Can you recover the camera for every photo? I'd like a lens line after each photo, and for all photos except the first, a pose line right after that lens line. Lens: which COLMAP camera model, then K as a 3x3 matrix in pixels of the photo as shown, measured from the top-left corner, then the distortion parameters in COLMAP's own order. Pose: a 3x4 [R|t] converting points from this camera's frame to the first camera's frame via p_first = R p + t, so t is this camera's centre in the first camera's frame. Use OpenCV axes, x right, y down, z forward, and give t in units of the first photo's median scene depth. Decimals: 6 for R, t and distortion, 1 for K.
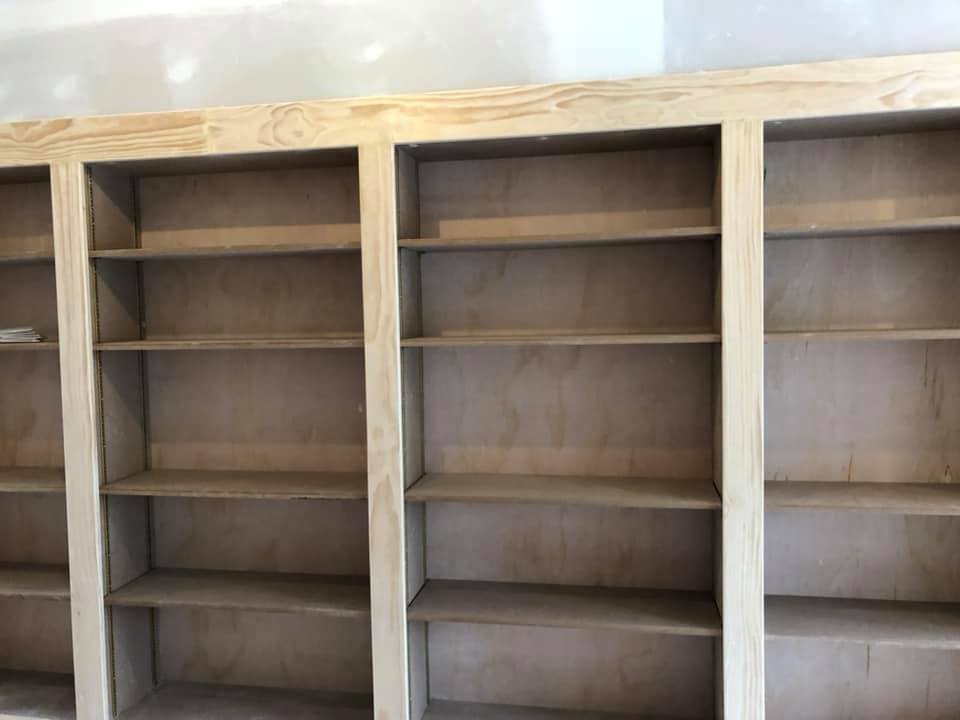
lens RADIAL K [[778.1, 0, 479.7], [0, 778.1, 344.4], [0, 0, 1]] dist [0.009104, 0.008339]
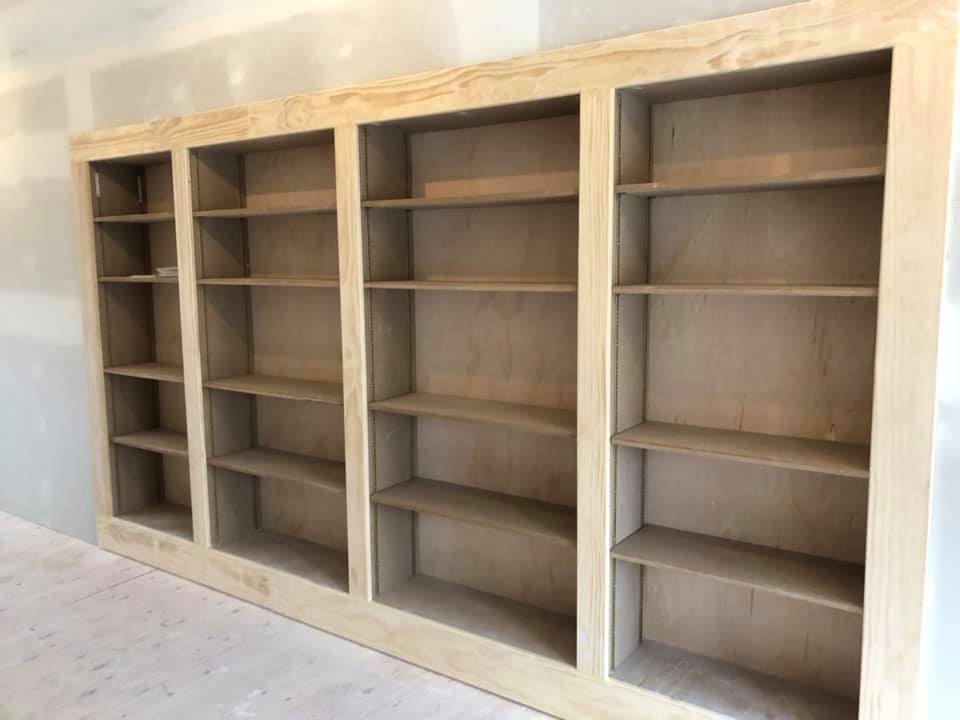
lens RADIAL K [[808.4, 0, 480.0], [0, 808.4, 360.0], [0, 0, 1]] dist [0.004989, -0.000977]
pose [[0.906097, 0.067362, -0.417672, 0.599962], [-0.030899, 0.995143, 0.093464, -0.007857], [0.421939, -0.071782, 0.903778, -0.112526]]
